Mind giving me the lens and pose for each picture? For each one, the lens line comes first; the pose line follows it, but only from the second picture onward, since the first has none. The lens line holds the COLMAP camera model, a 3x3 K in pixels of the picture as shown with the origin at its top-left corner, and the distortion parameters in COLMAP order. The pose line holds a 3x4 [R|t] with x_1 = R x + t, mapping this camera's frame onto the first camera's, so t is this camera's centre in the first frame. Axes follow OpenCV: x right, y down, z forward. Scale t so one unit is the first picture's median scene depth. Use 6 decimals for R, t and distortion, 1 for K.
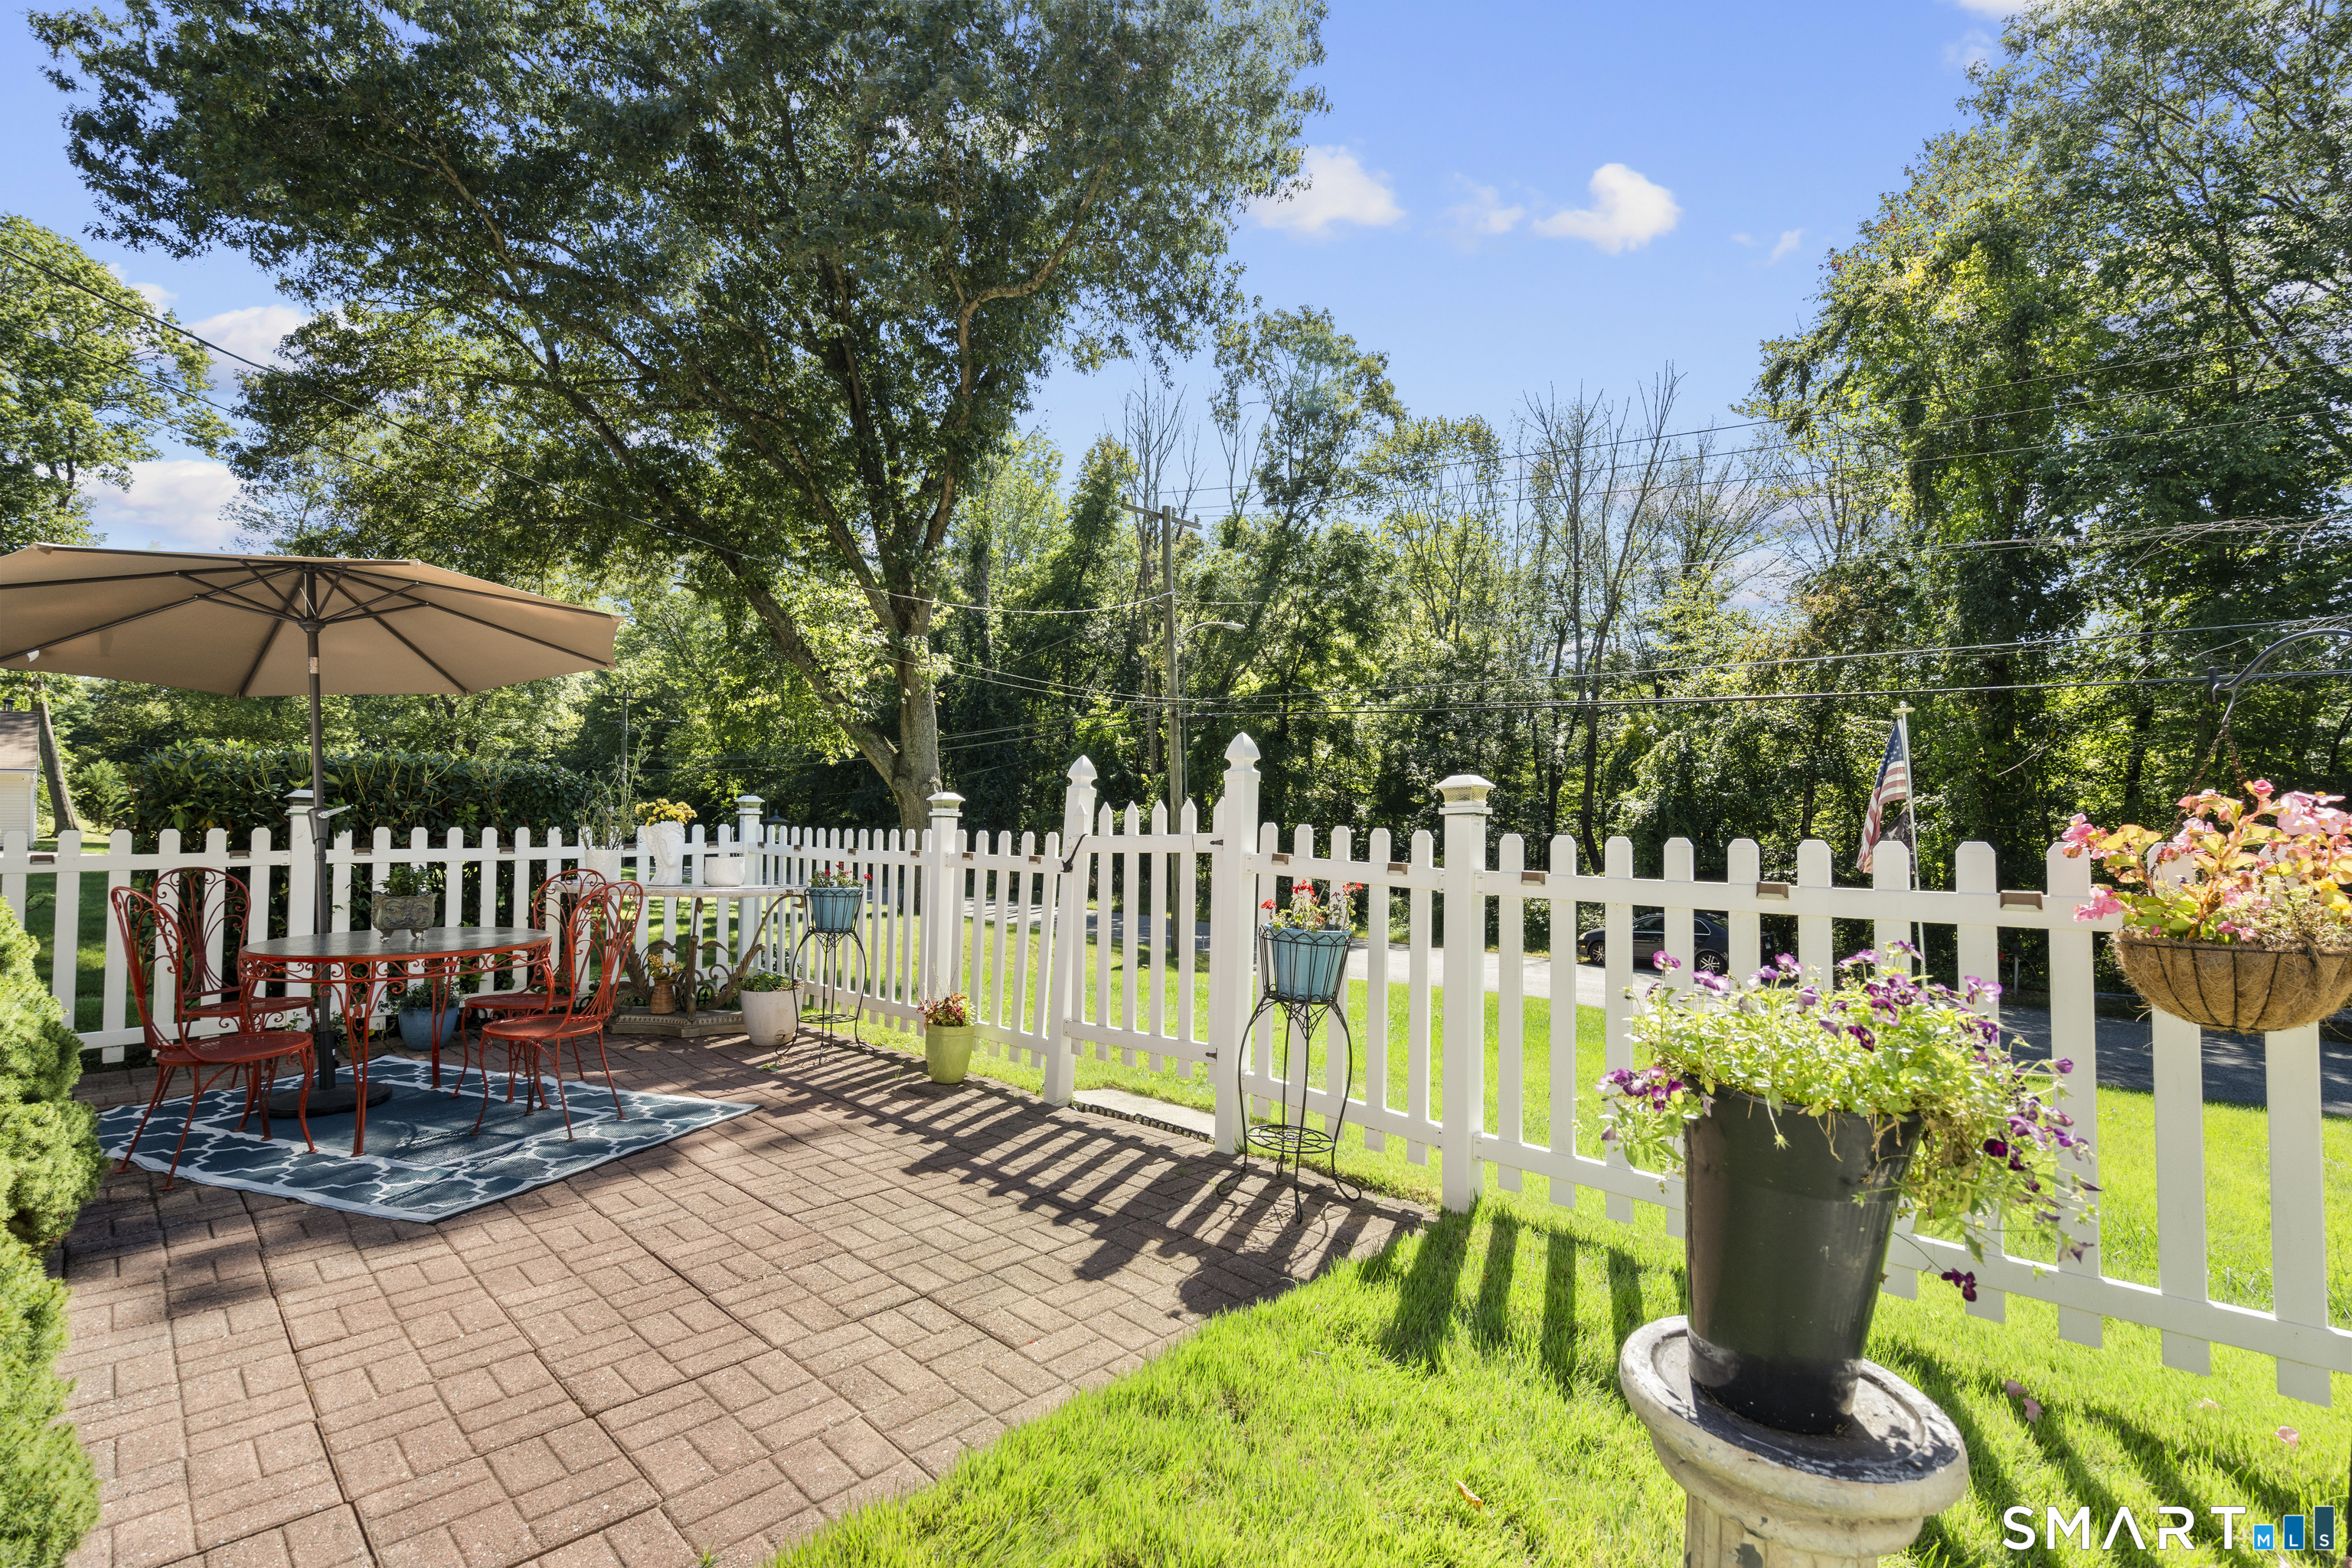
lens RADIAL K [[1072.1, 0, 1180.5], [0, 1072.1, 787.3], [0, 0, 1]] dist [-0.002784, -0.001032]
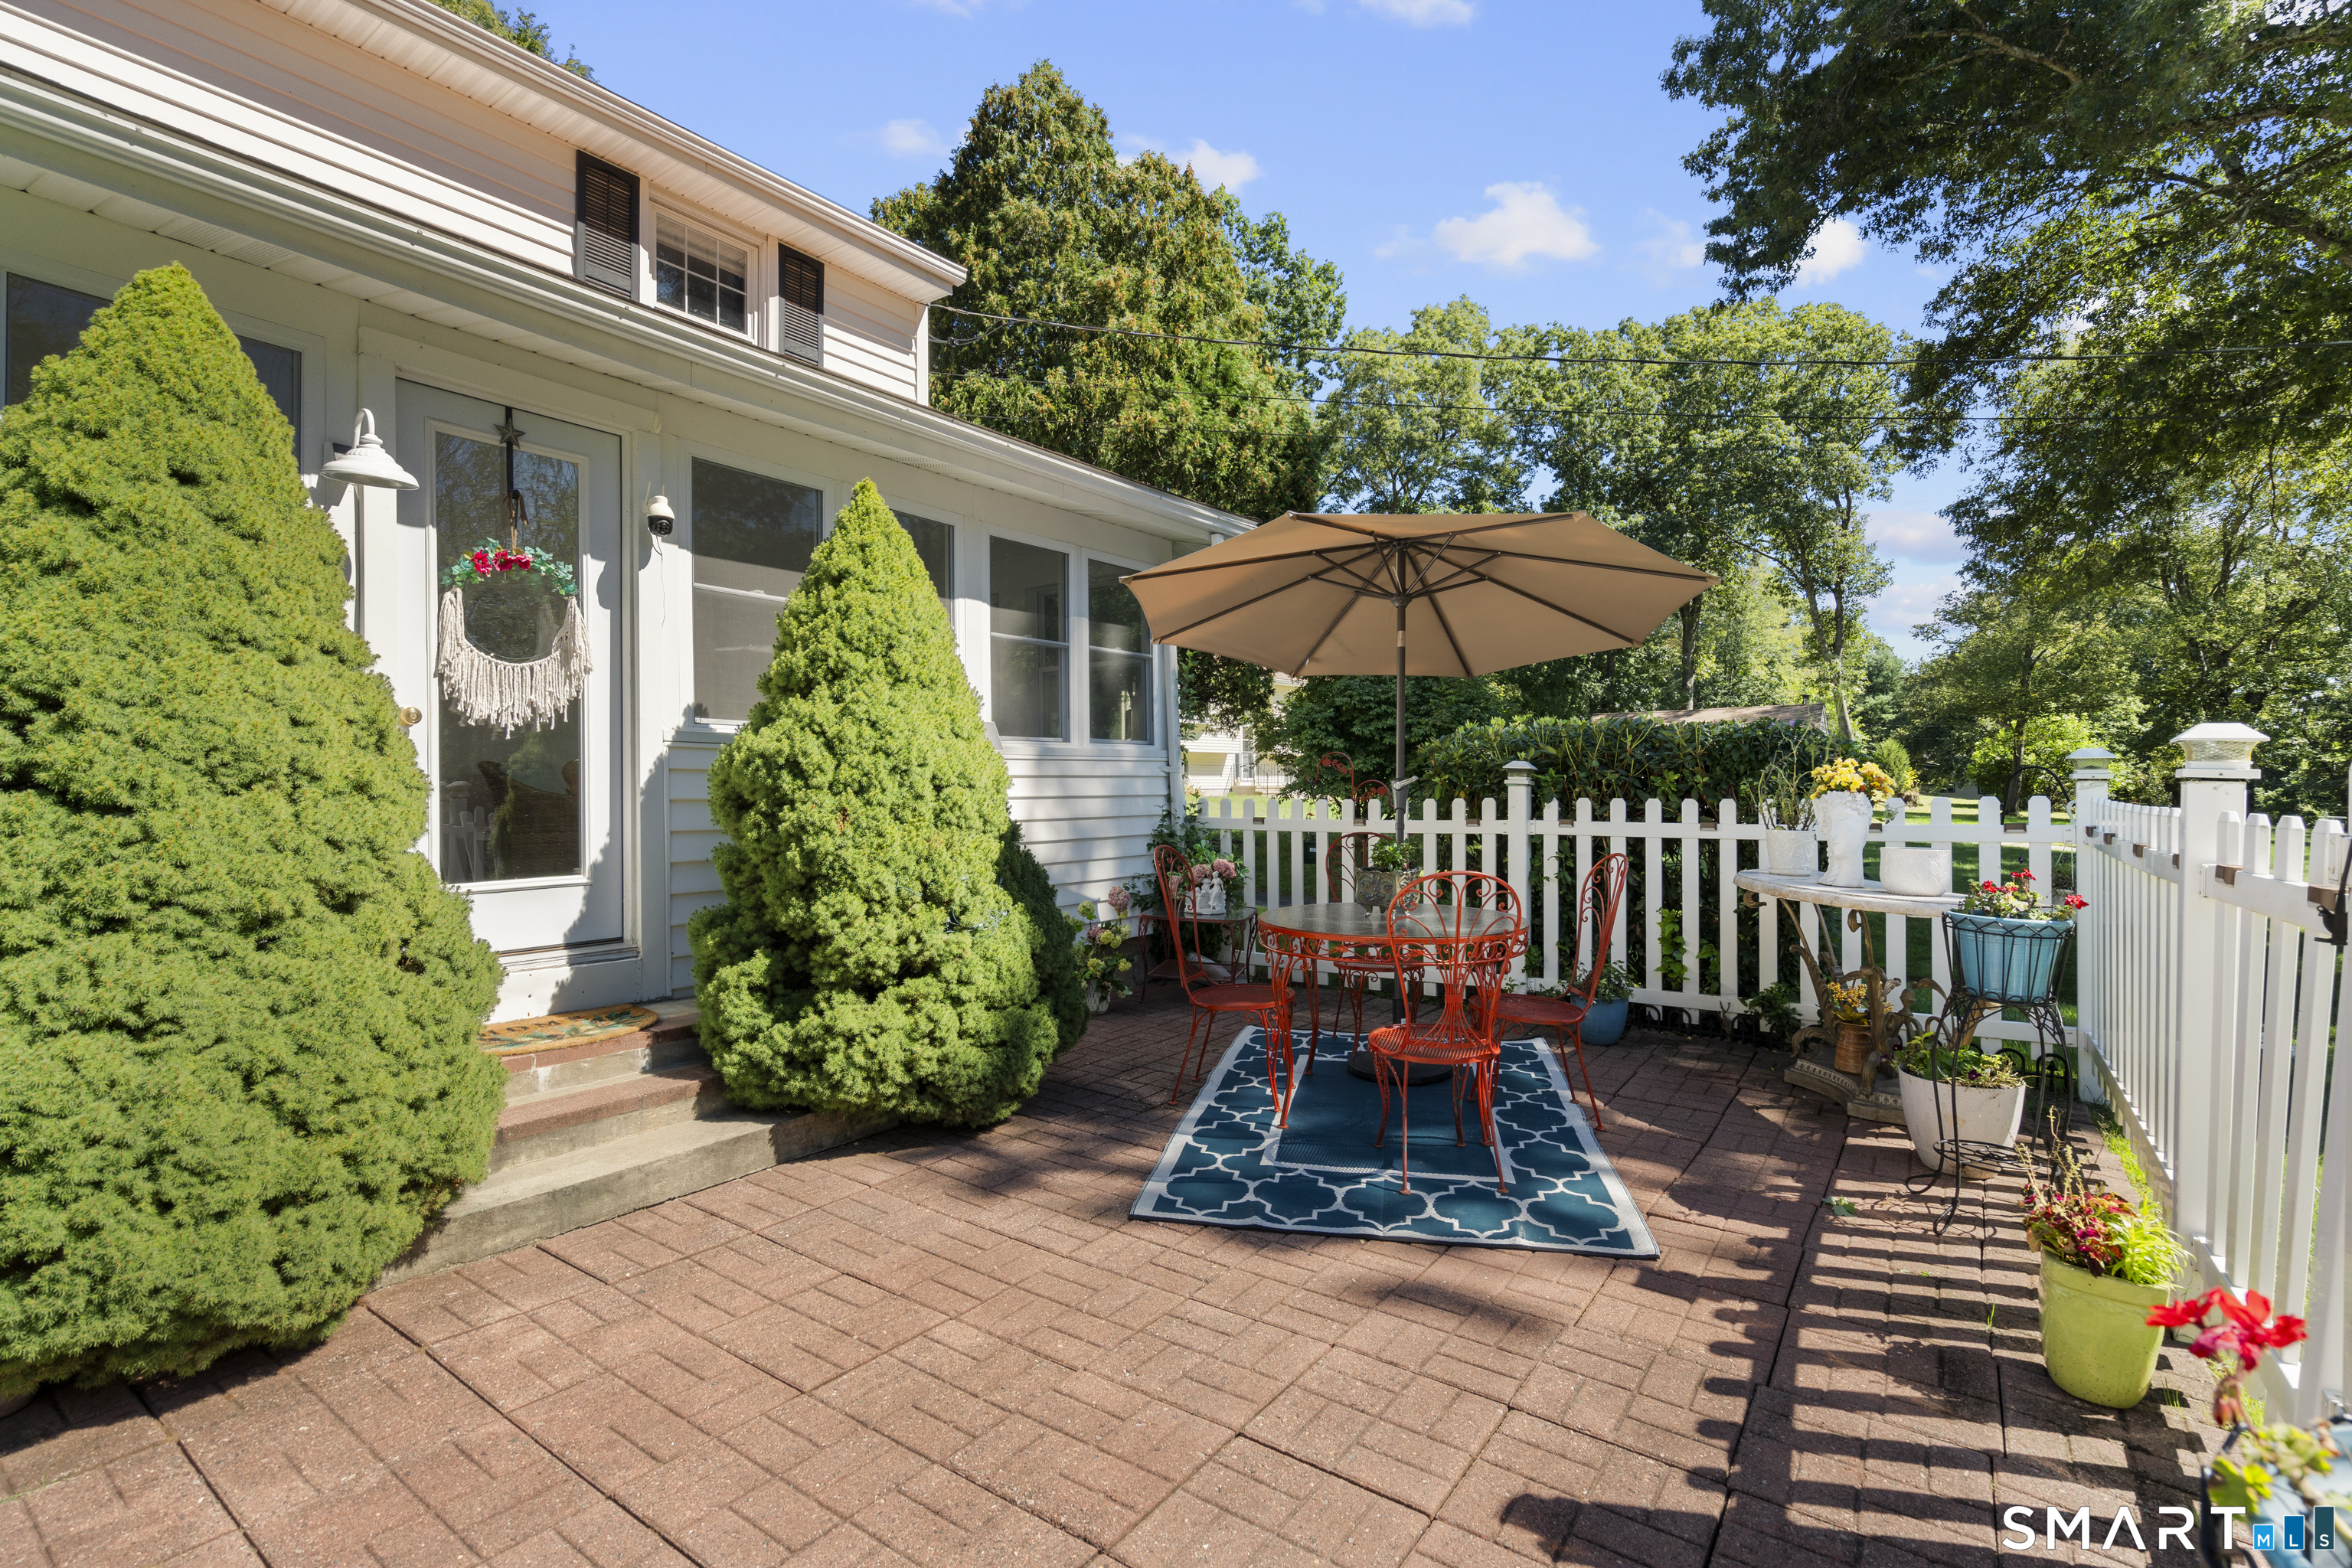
lens RADIAL K [[1072.1, 0, 1179.2], [0, 1072.1, 790.2], [0, 0, 1]] dist [-0.002784, -0.001032]
pose [[0.153643, -0.003095, -0.988122, 0.137633], [0.031980, 0.999487, 0.001842, 0.018180], [0.987609, -0.031883, 0.153663, 0.525406]]
